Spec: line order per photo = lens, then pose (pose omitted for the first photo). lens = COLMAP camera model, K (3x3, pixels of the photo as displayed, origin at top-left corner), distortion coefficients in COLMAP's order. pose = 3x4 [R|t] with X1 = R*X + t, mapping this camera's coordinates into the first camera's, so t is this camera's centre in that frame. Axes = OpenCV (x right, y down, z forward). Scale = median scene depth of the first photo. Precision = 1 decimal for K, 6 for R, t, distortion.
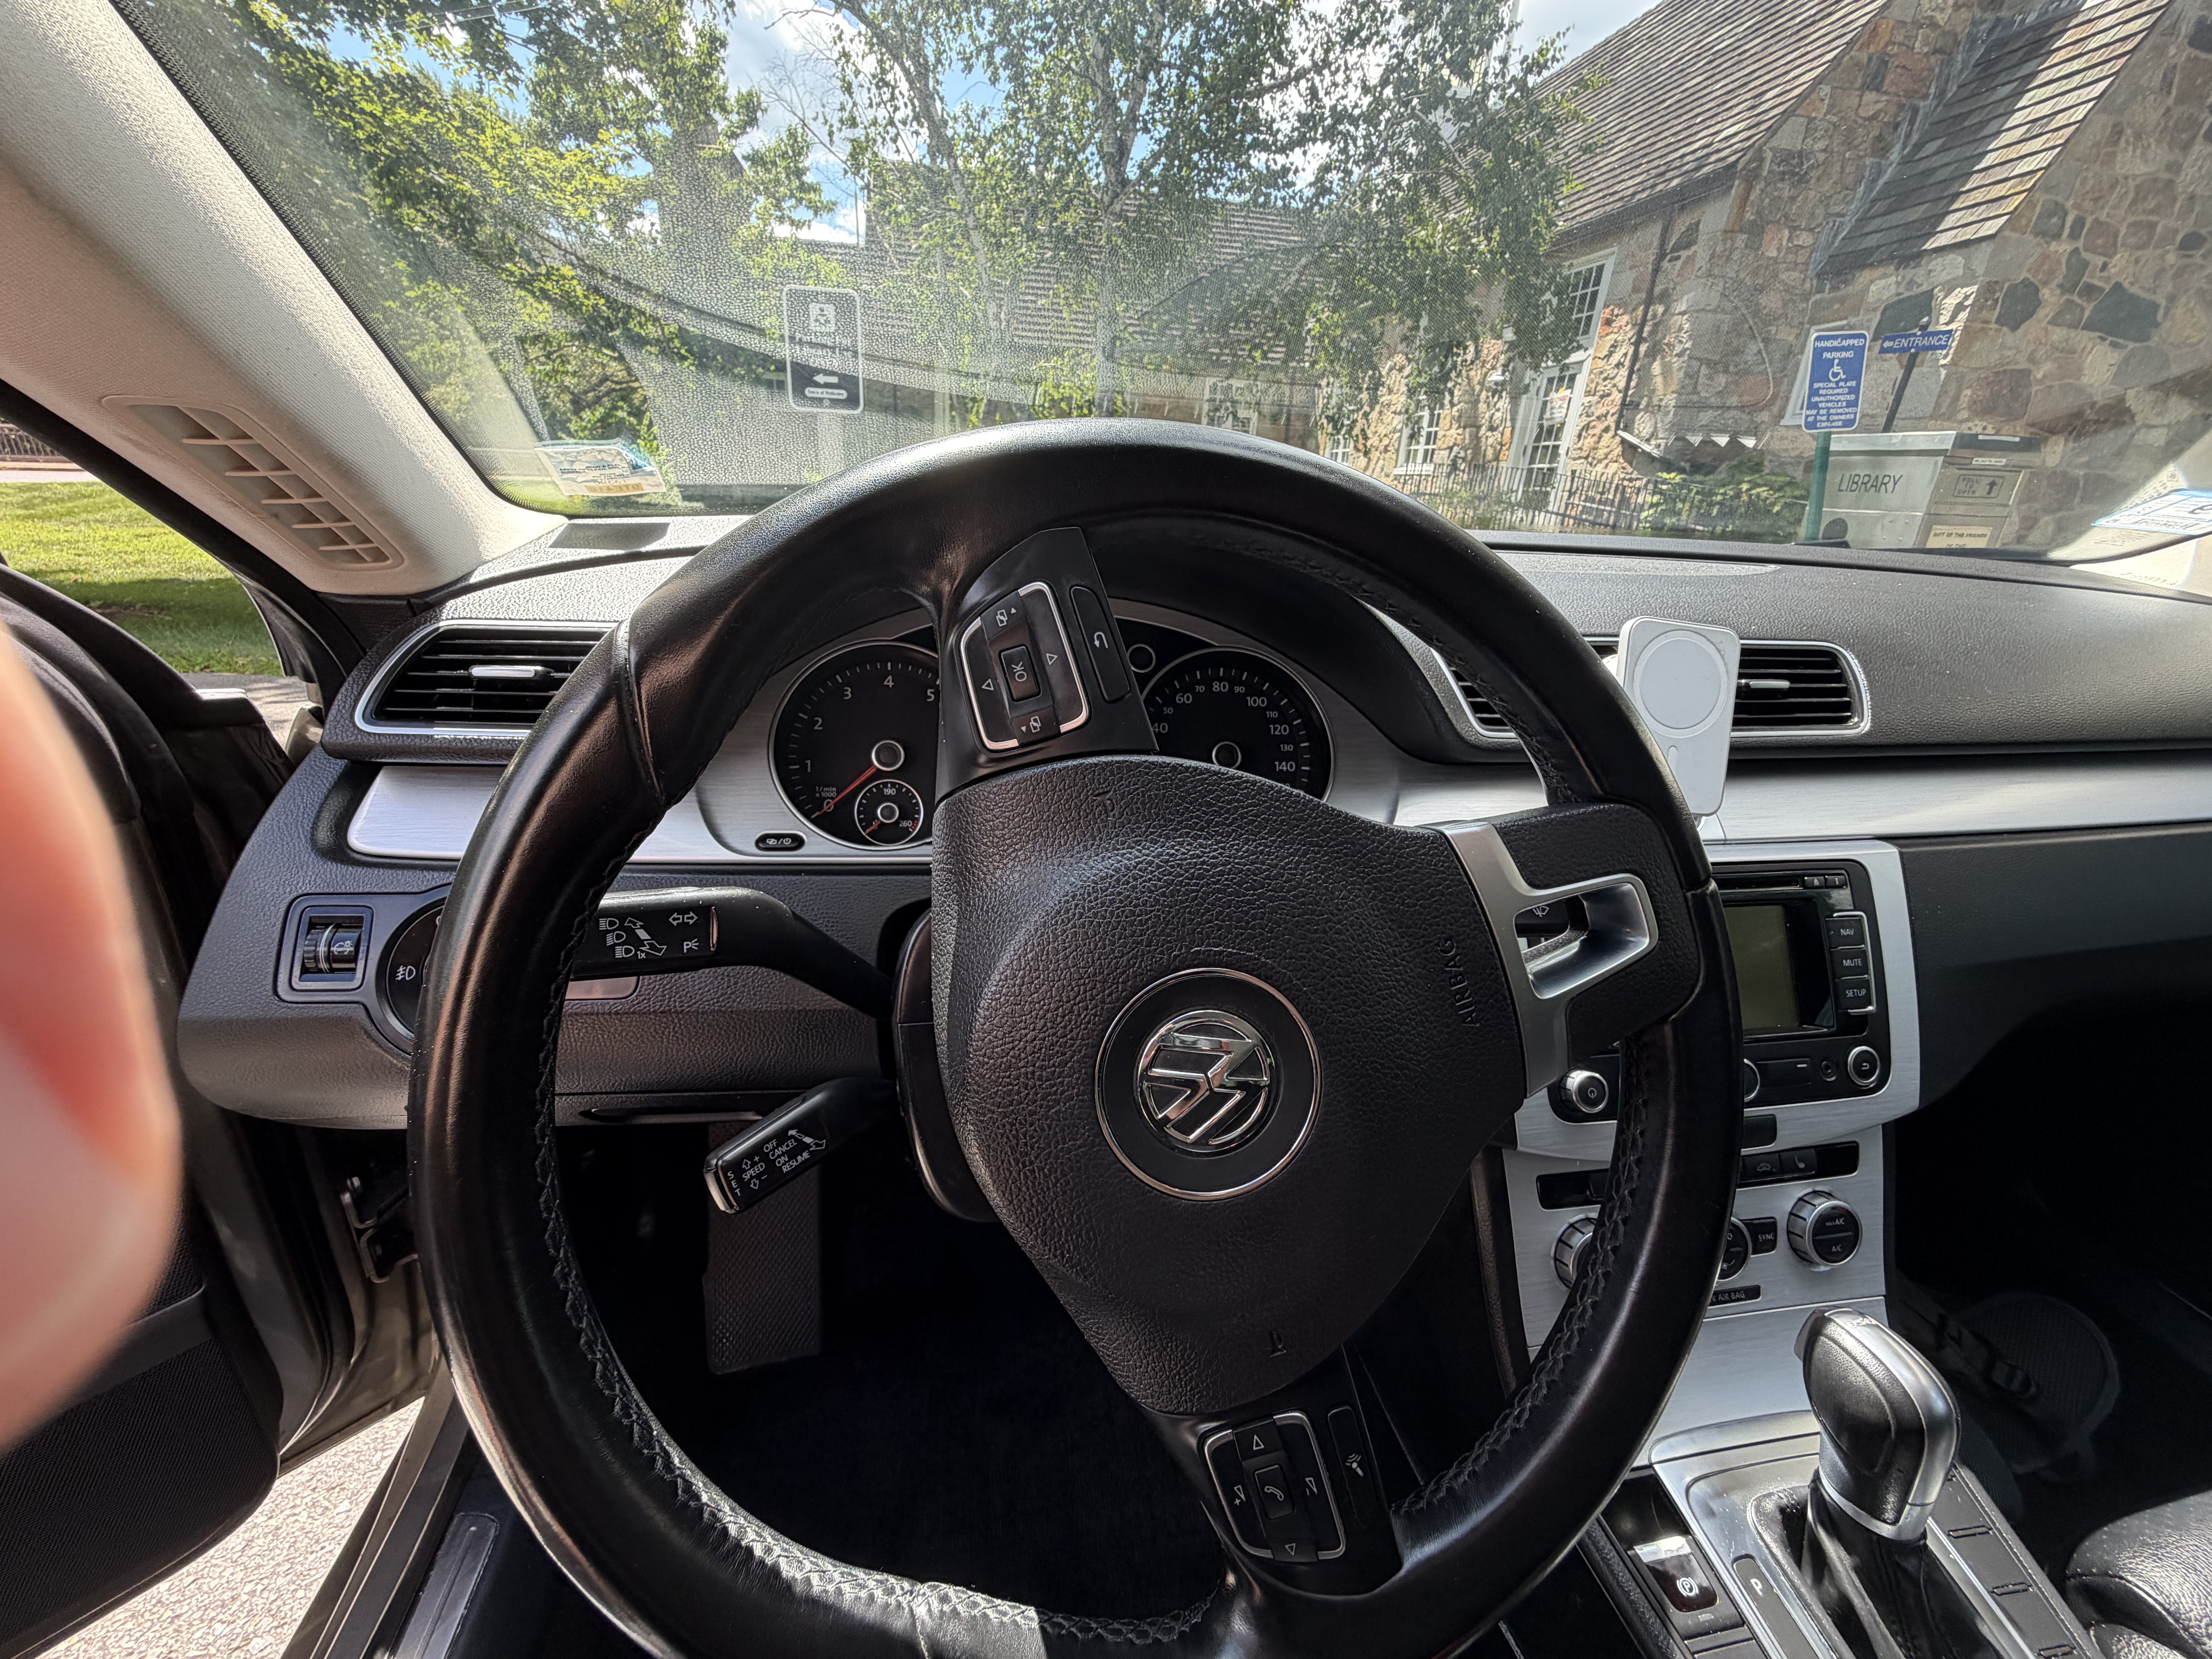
lens RADIAL K [[881.2, 0, 1101.6], [0, 881.2, 827.7], [0, 0, 1]] dist [0.000257, -0.000244]
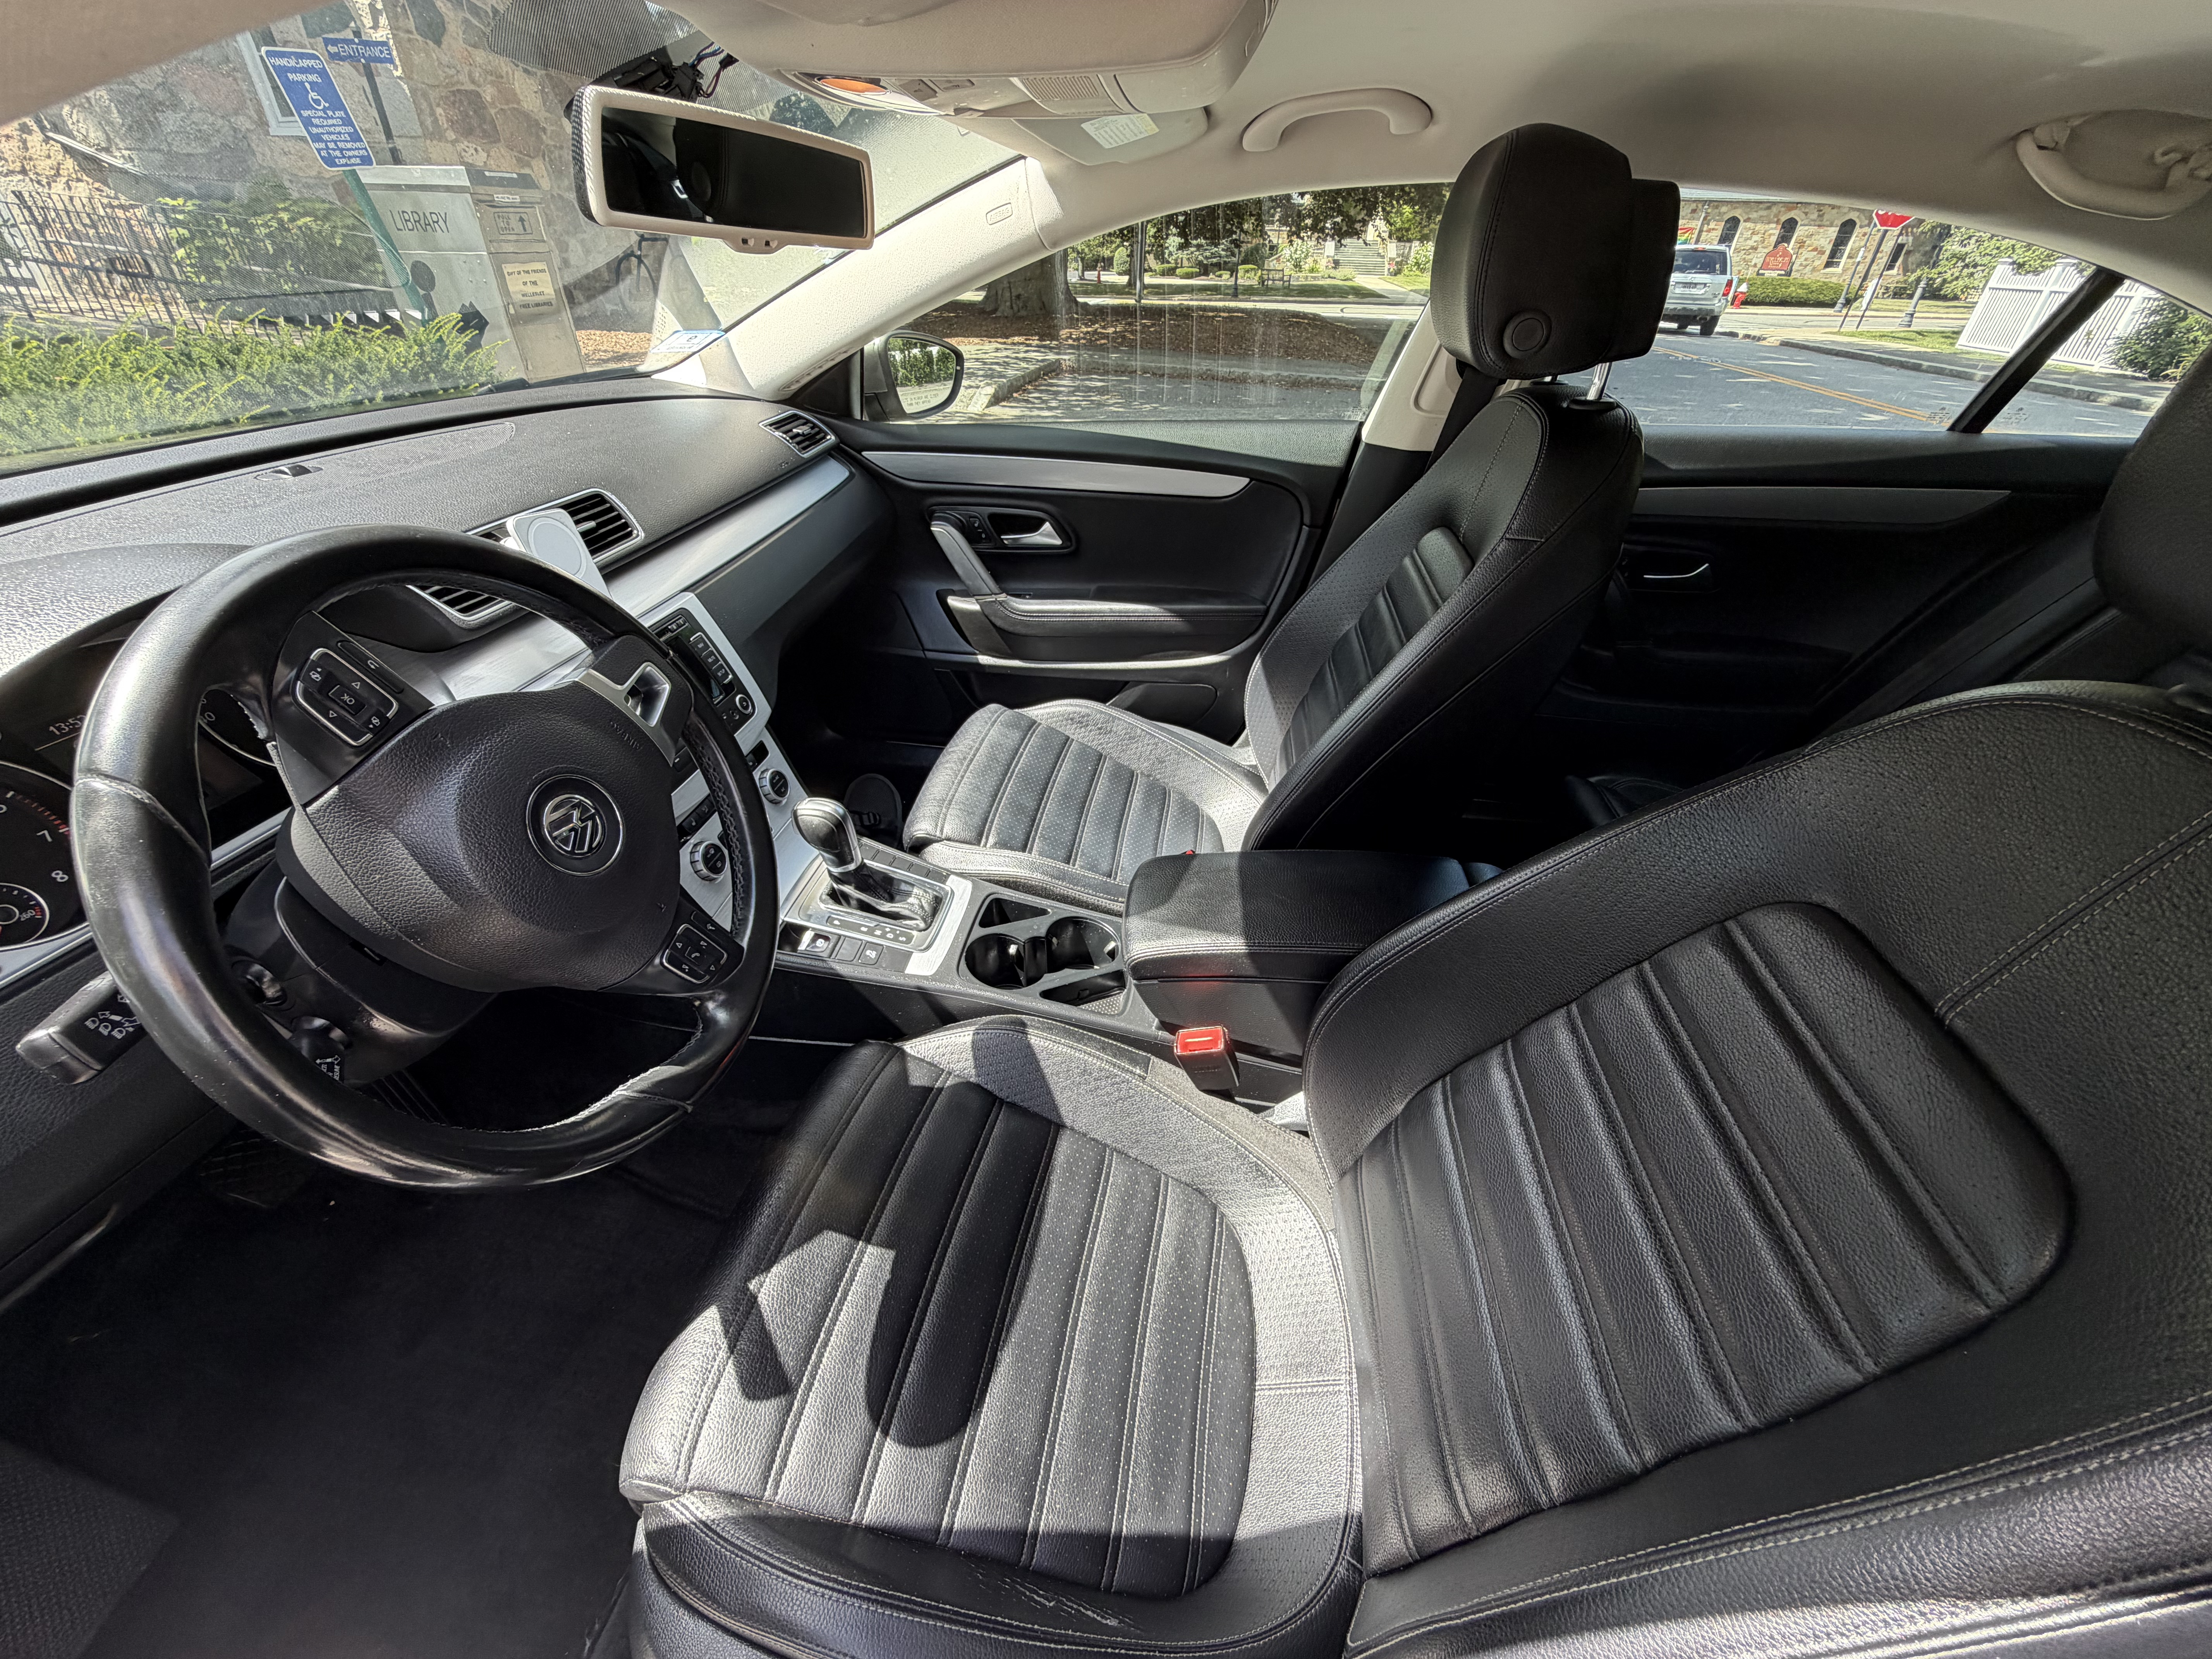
lens RADIAL K [[881.2, 0, 1101.6], [0, 881.2, 827.7], [0, 0, 1]] dist [0.000257, -0.000244]
pose [[0.307884, -0.554754, 0.772952, -0.564398], [0.343156, 0.822482, 0.453615, -0.122140], [-0.887384, 0.125582, 0.443597, -0.549263]]
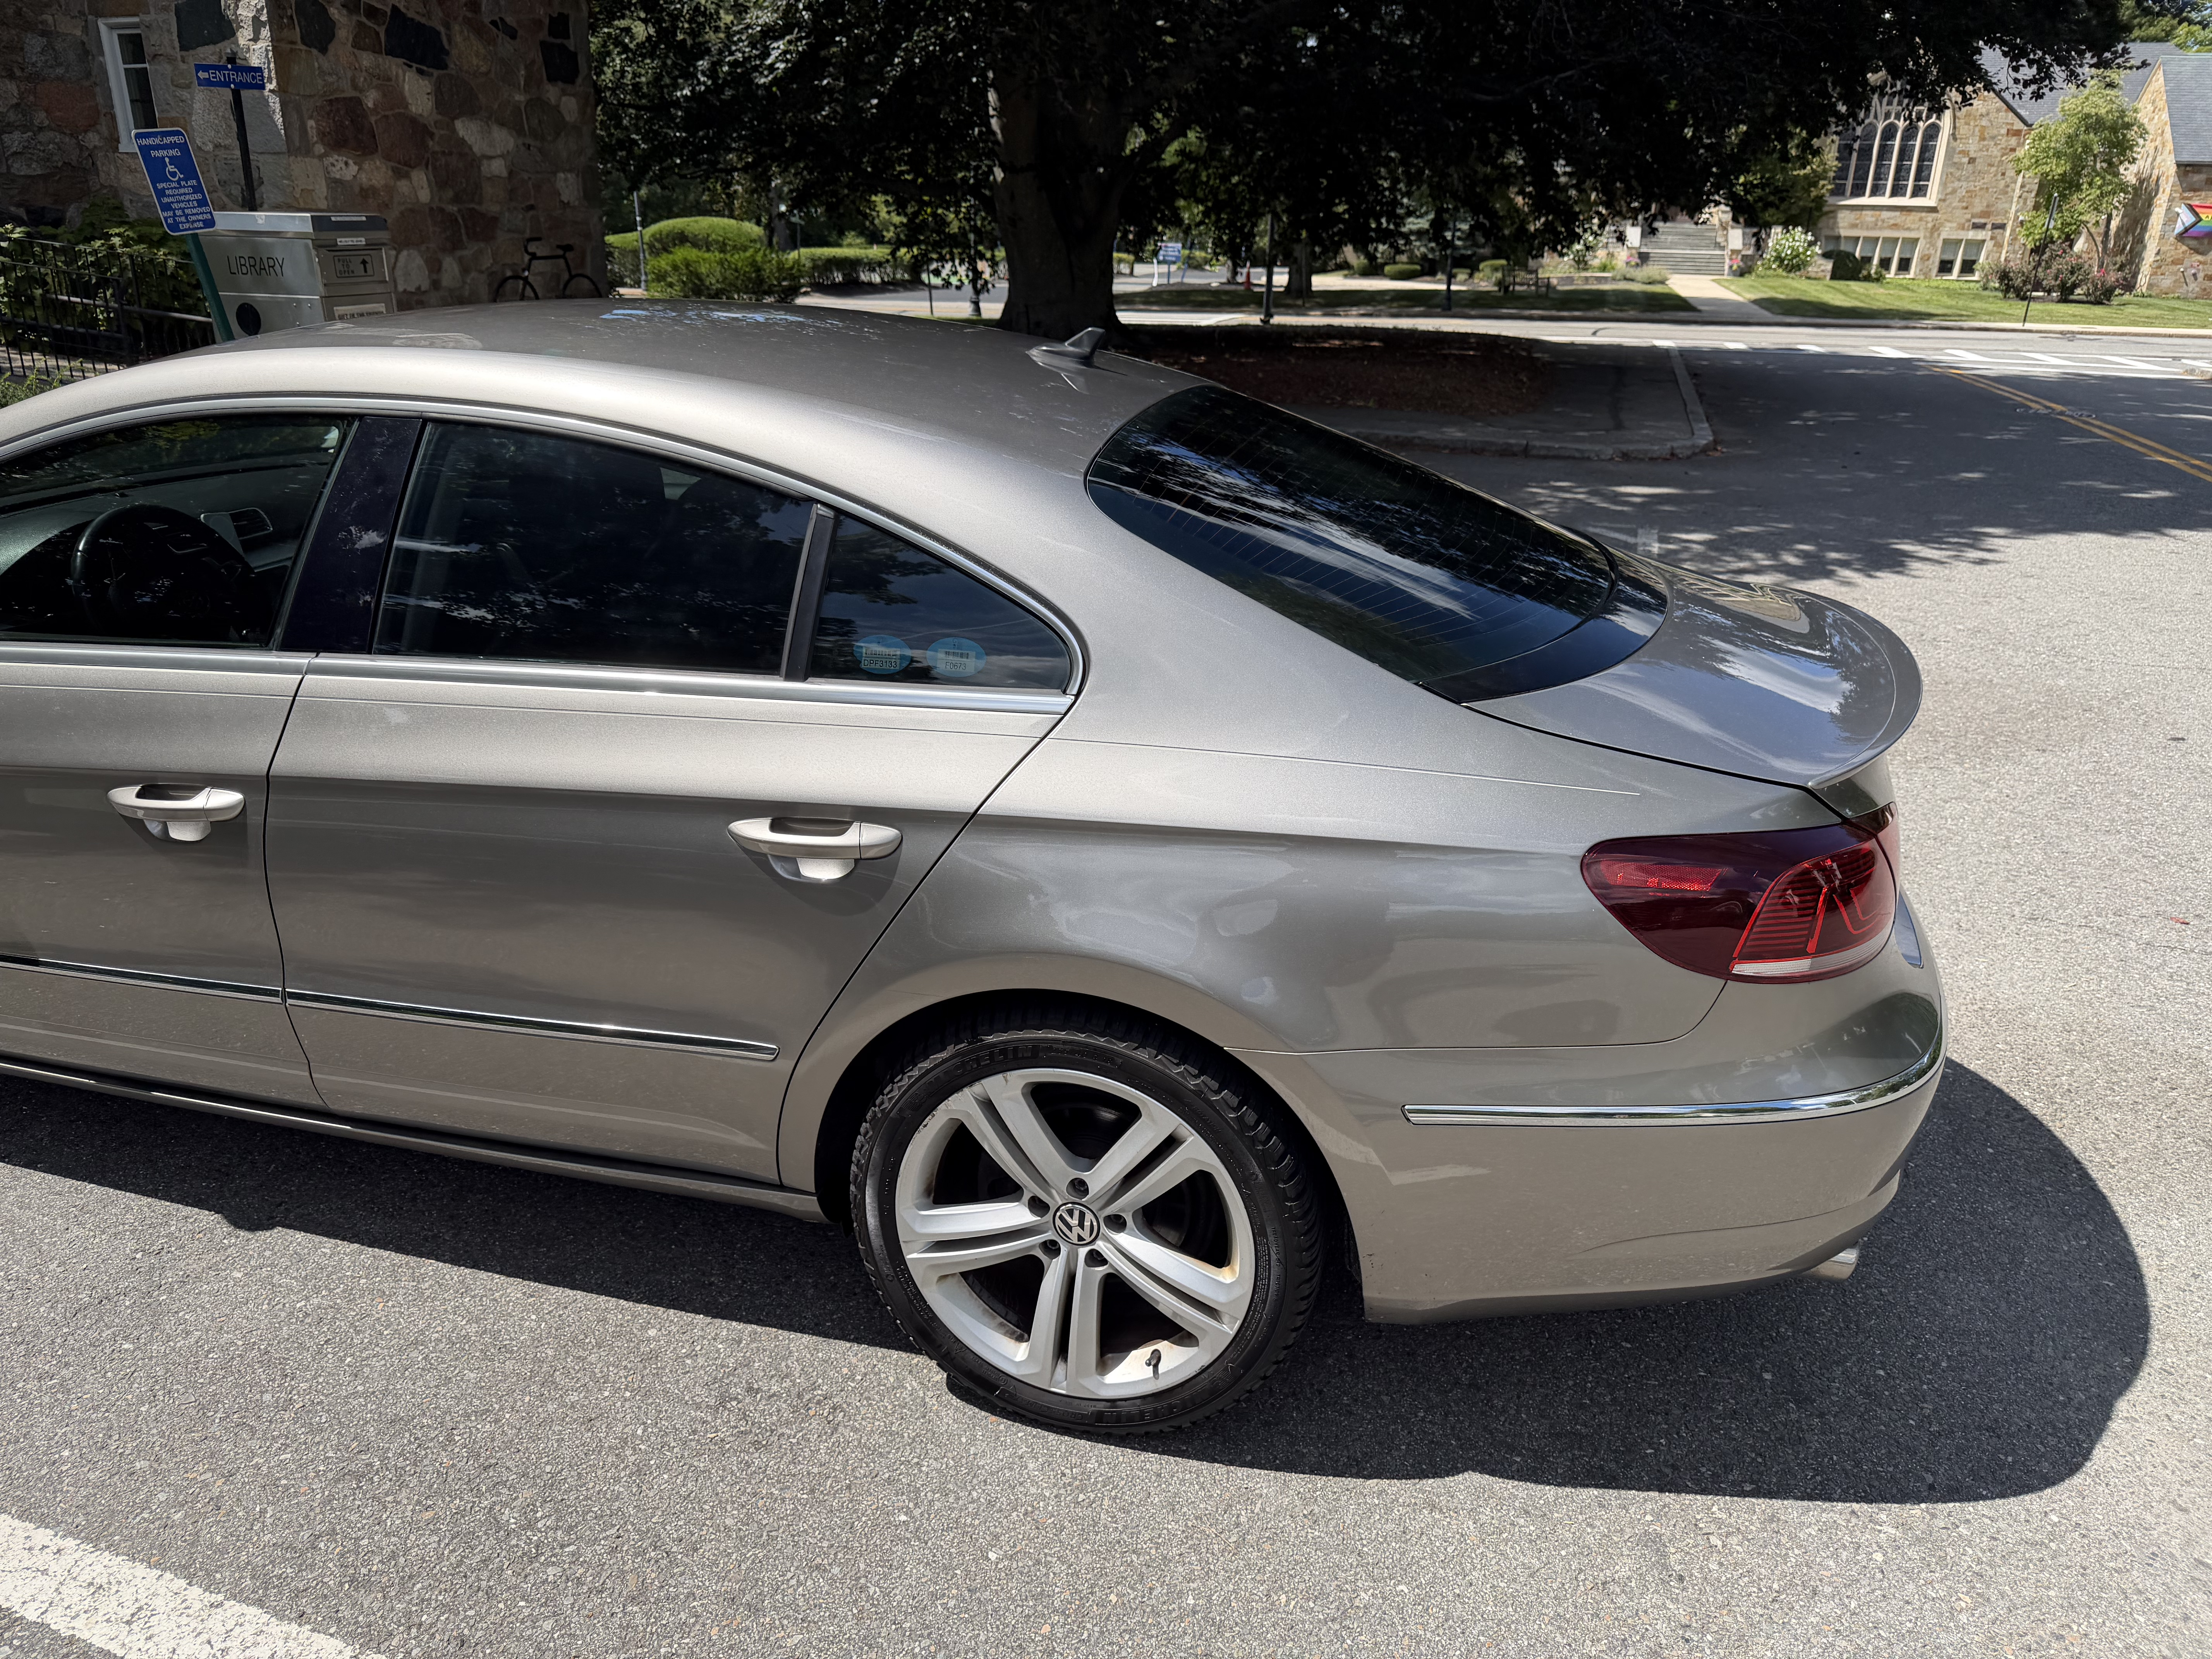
lens RADIAL K [[1687.4, 0, 1109.4], [0, 1687.4, 920.7], [0, 0, 1]] dist [-0.006313, -0.000694]
pose [[0.447999, -0.384844, 0.806965, -3.804120], [0.335256, 0.909061, 0.247411, 0.788784], [-0.828794, 0.159700, 0.536280, -5.336077]]
